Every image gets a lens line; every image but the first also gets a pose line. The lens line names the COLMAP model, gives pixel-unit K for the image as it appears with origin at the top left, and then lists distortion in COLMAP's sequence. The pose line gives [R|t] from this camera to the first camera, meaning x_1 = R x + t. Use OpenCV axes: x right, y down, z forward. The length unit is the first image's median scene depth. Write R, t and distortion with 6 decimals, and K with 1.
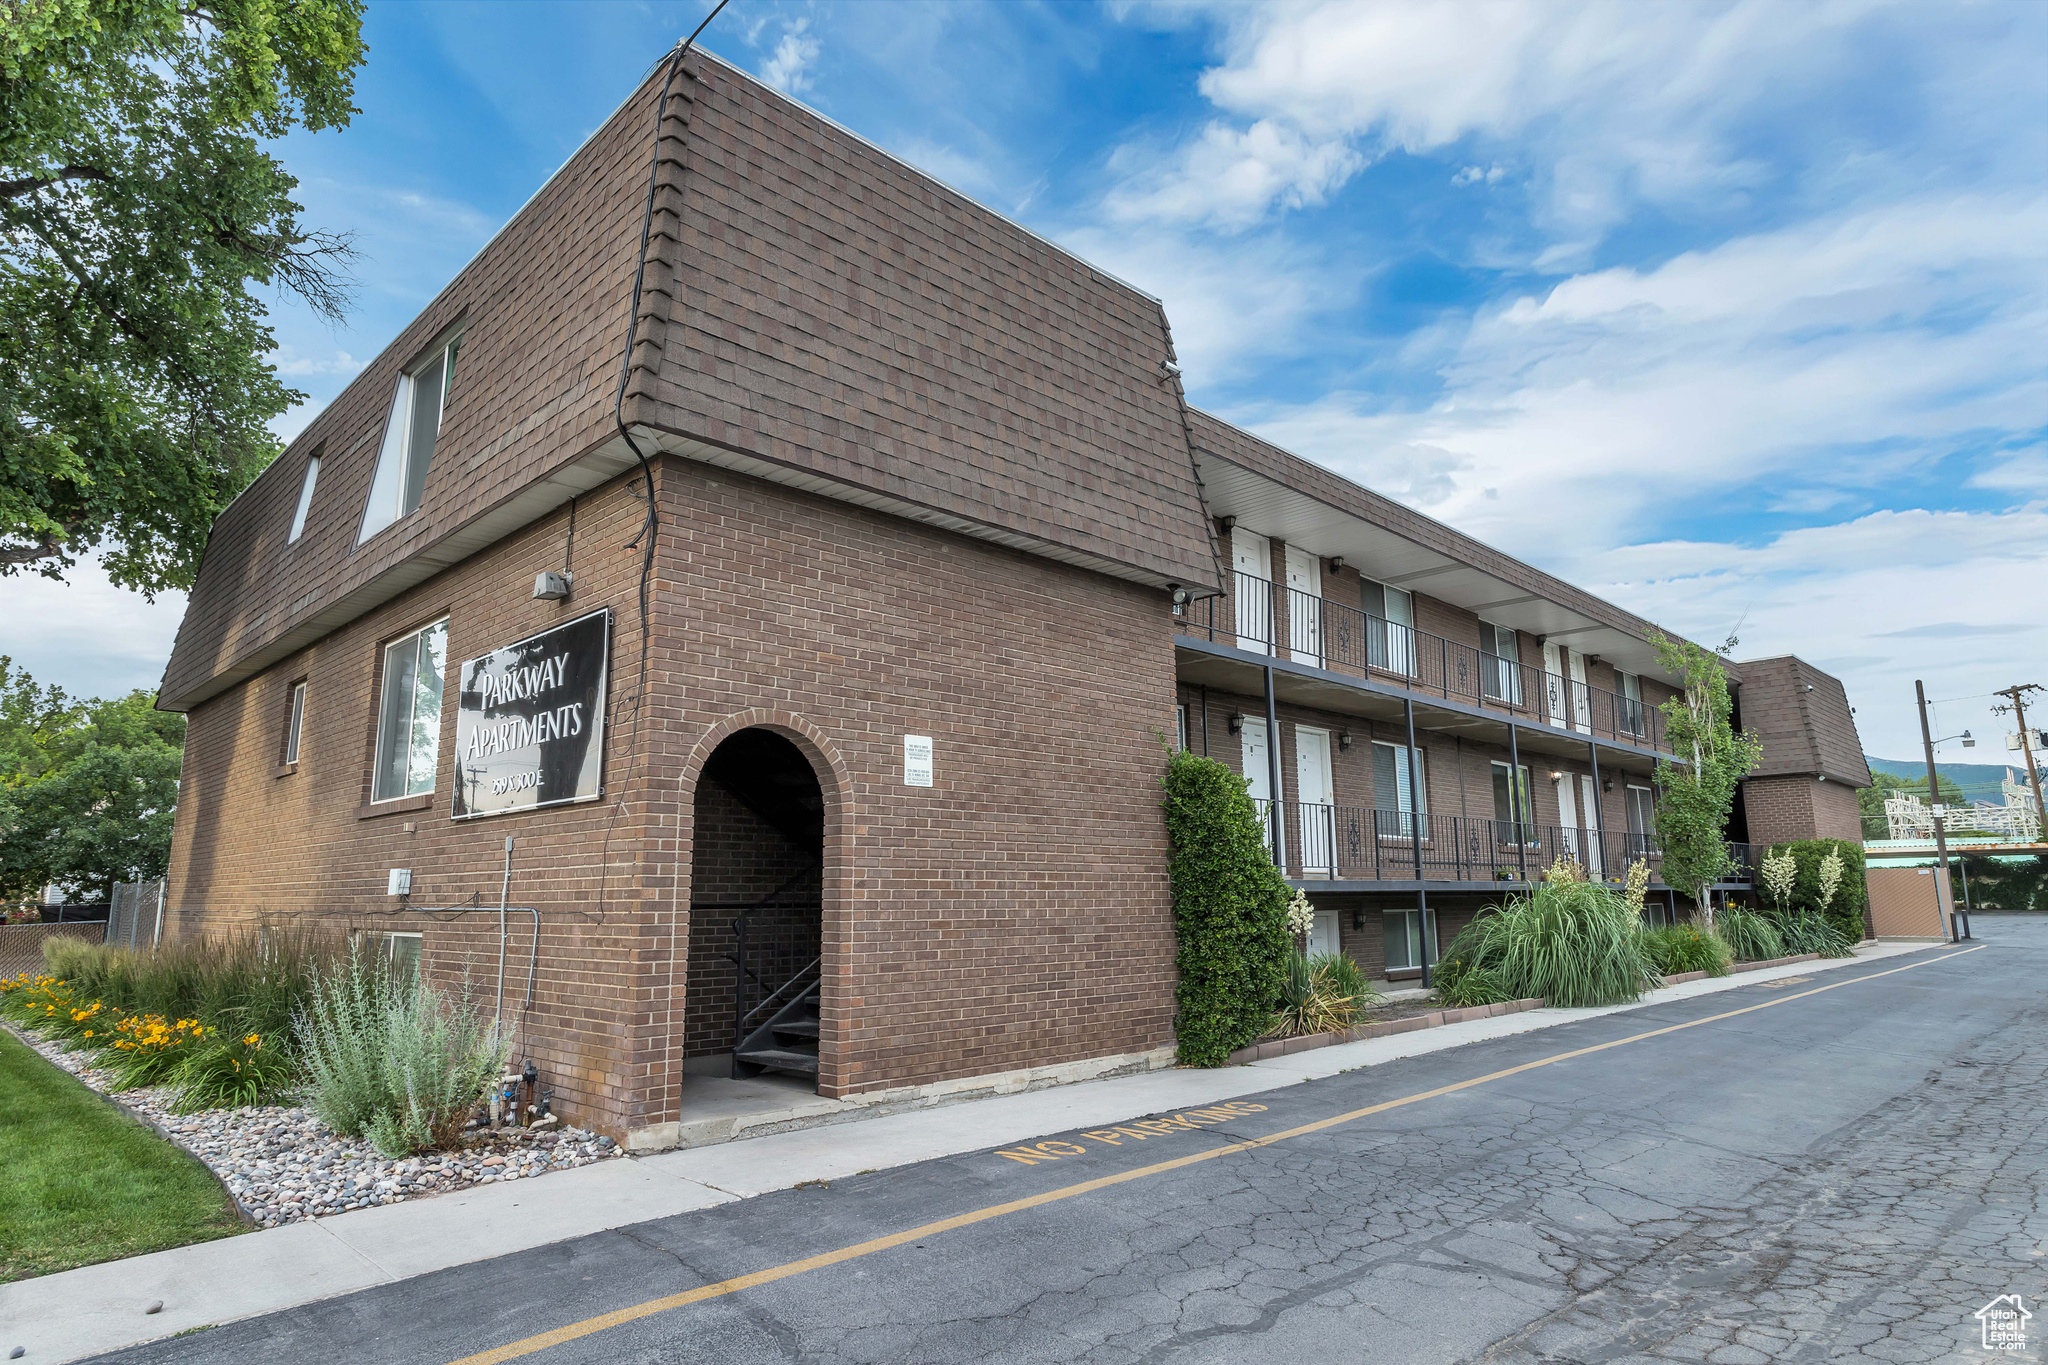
lens RADIAL K [[1174.1, 0, 1024.0], [0, 1174.1, 682.5], [0, 0, 1]] dist [-0.016583, 0.017556]
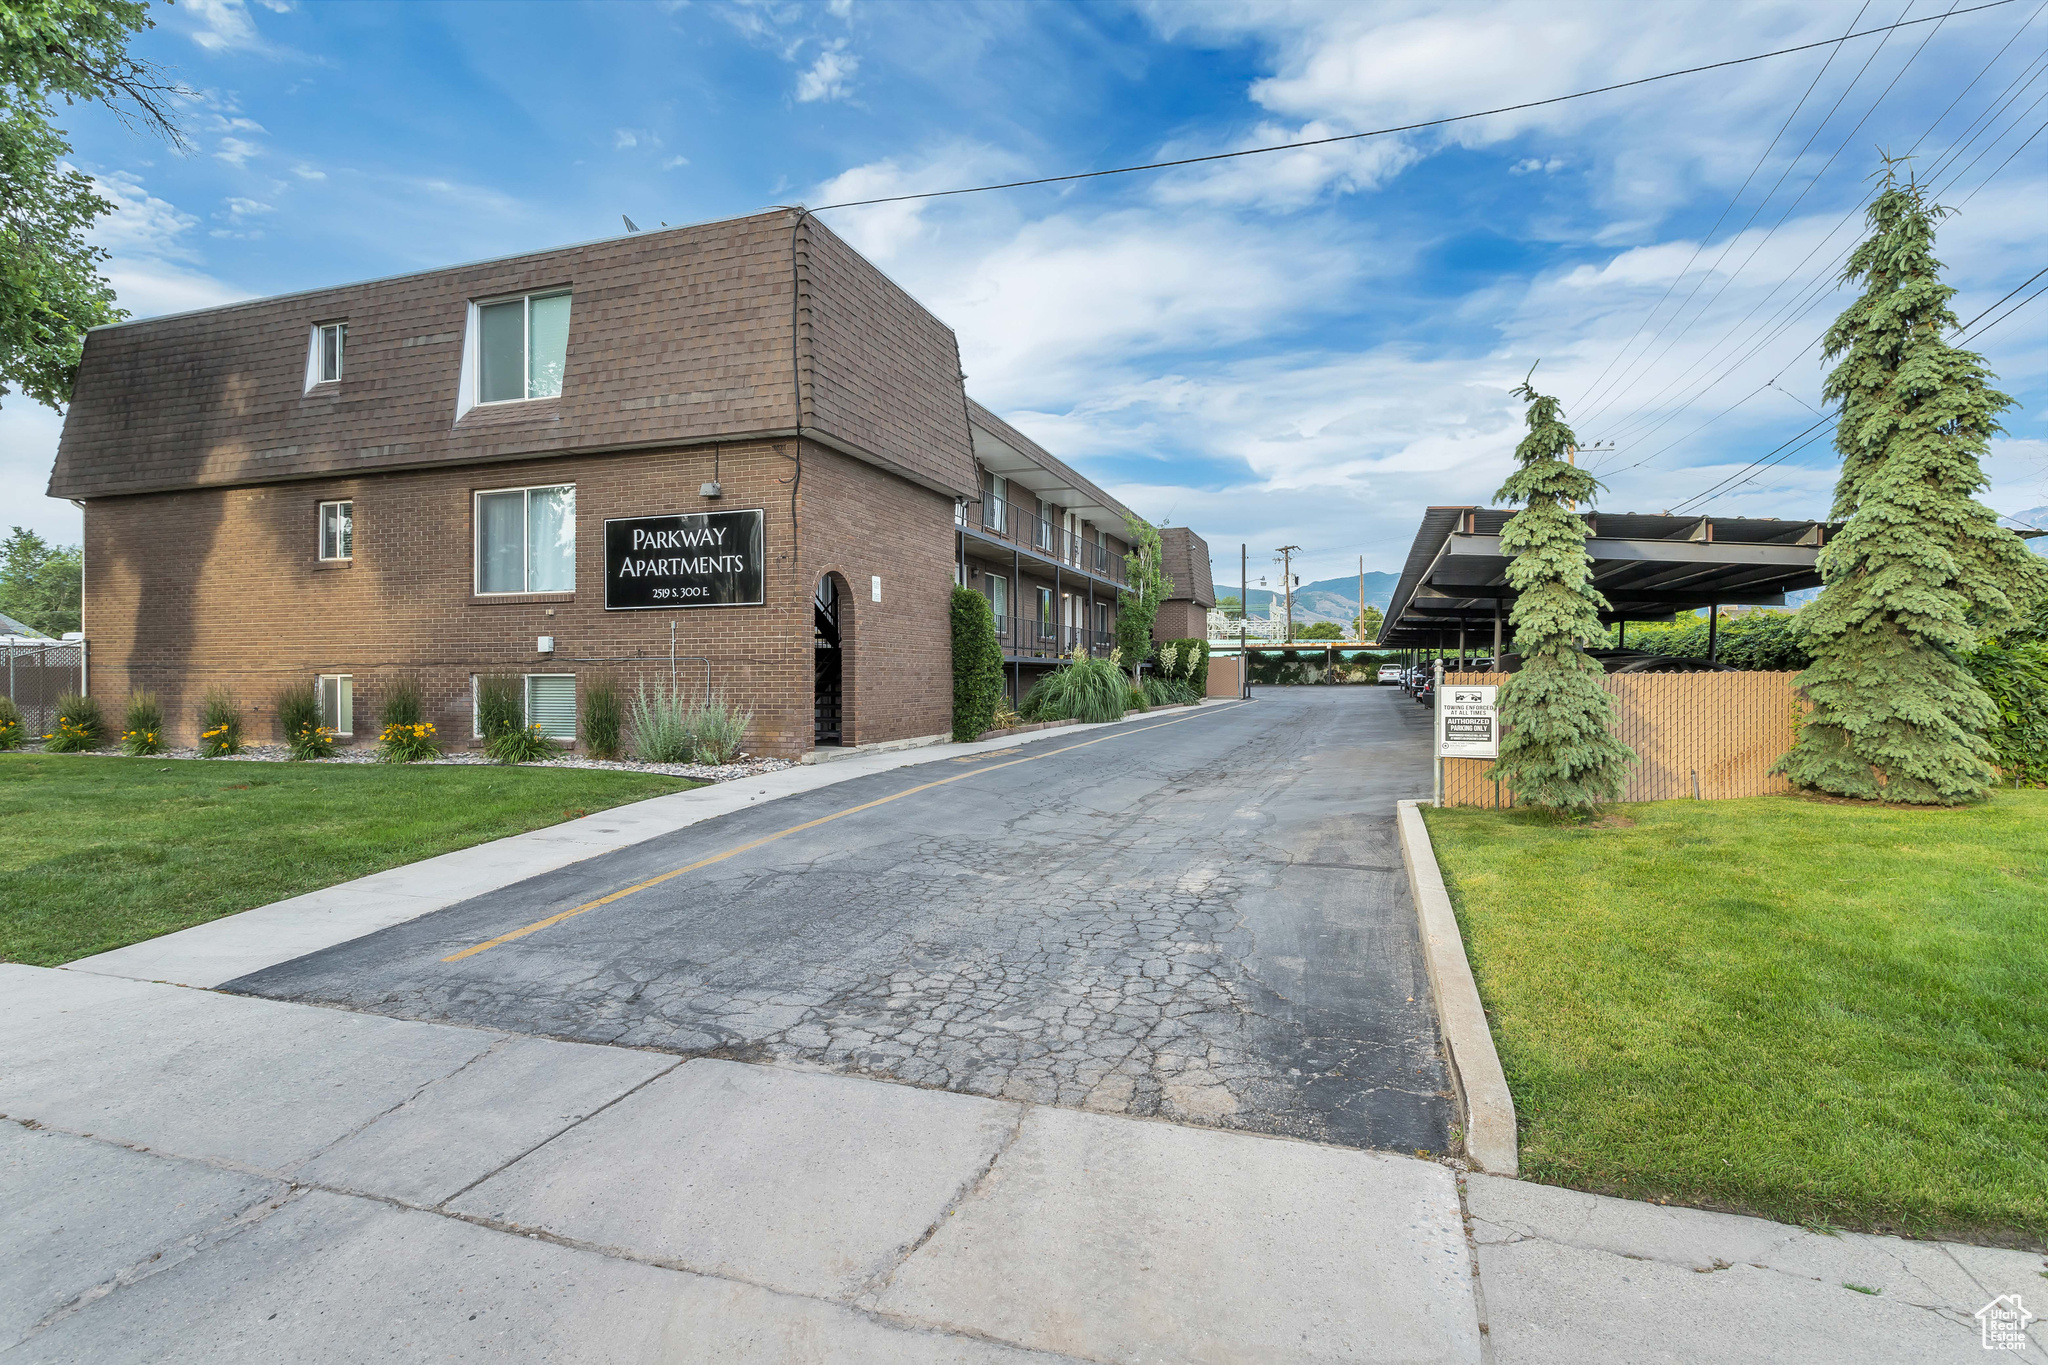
lens RADIAL K [[995.7, 0, 1018.9], [0, 995.7, 678.4], [0, 0, 1]] dist [-0.001962, 0.001061]
pose [[0.899705, 0.004913, 0.436471, -0.247921], [-0.084416, 0.983017, 0.162944, -0.033038], [-0.428258, -0.183446, 0.884840, -0.261241]]
